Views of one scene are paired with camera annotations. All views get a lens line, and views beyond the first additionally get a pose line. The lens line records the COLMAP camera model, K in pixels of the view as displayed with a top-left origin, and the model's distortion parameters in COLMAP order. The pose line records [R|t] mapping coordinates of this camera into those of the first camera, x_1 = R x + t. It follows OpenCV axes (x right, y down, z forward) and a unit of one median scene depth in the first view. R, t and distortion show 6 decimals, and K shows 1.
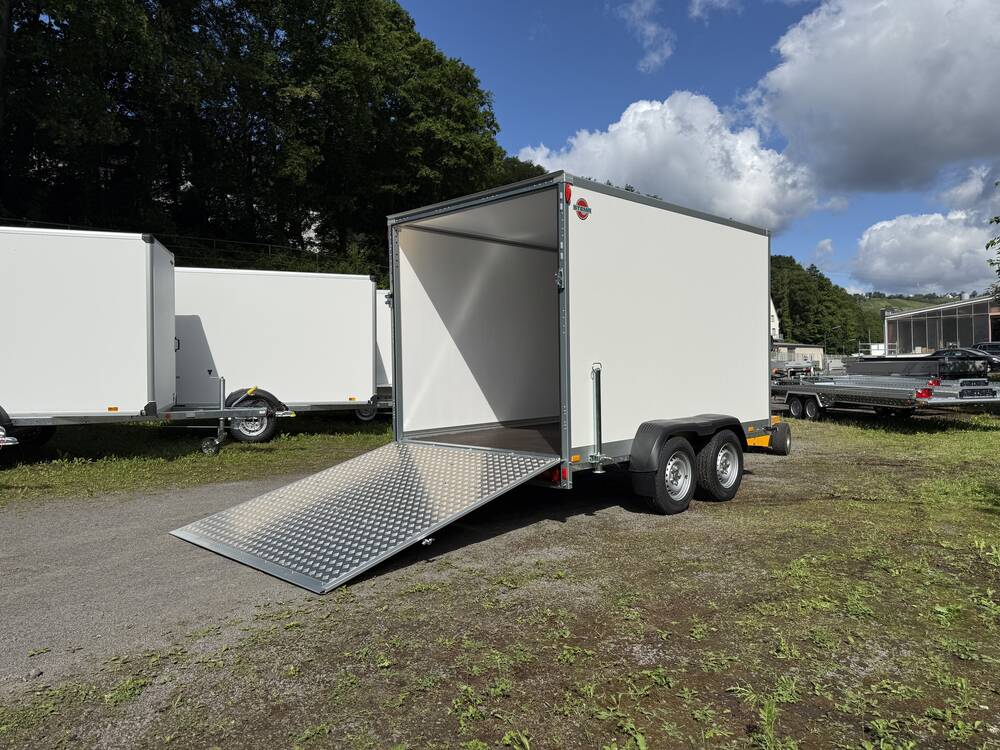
lens RADIAL K [[705.3, 0, 505.8], [0, 705.3, 382.0], [0, 0, 1]] dist [0.068667, -0.099555]
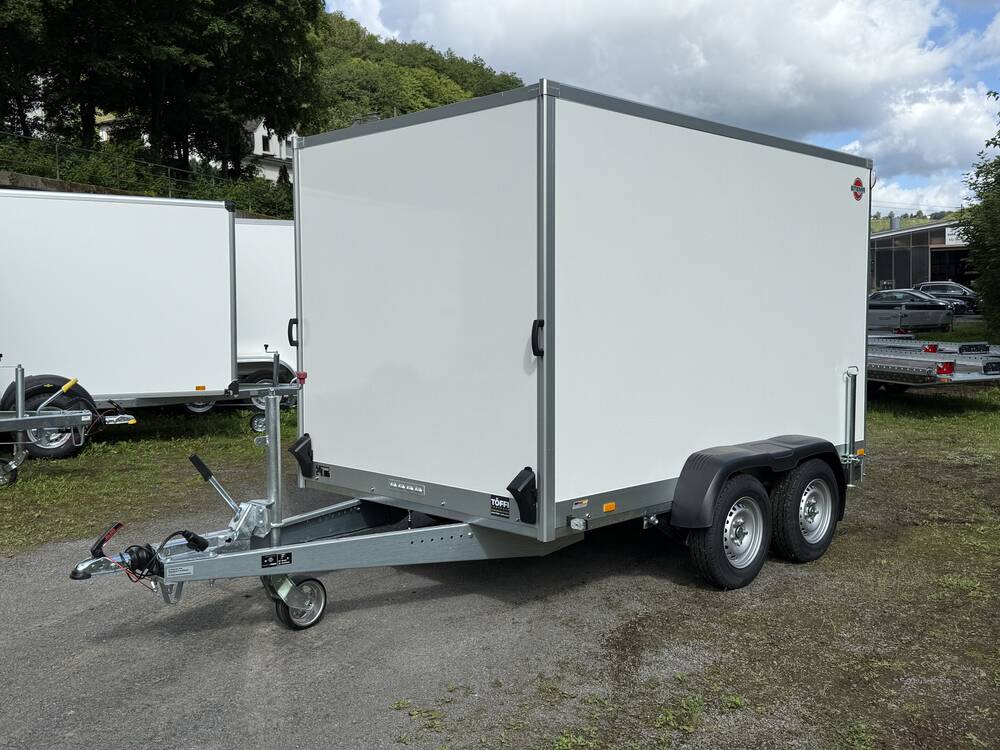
lens RADIAL K [[954.5, 0, 501.7], [0, 954.5, 370.0], [0, 0, 1]] dist [0.152517, -0.311585]
pose [[0.979285, -0.009780, 0.202249, -0.240535], [0.000130, 0.998863, 0.047669, -0.070631], [-0.202486, -0.046655, 0.978173, 0.089939]]
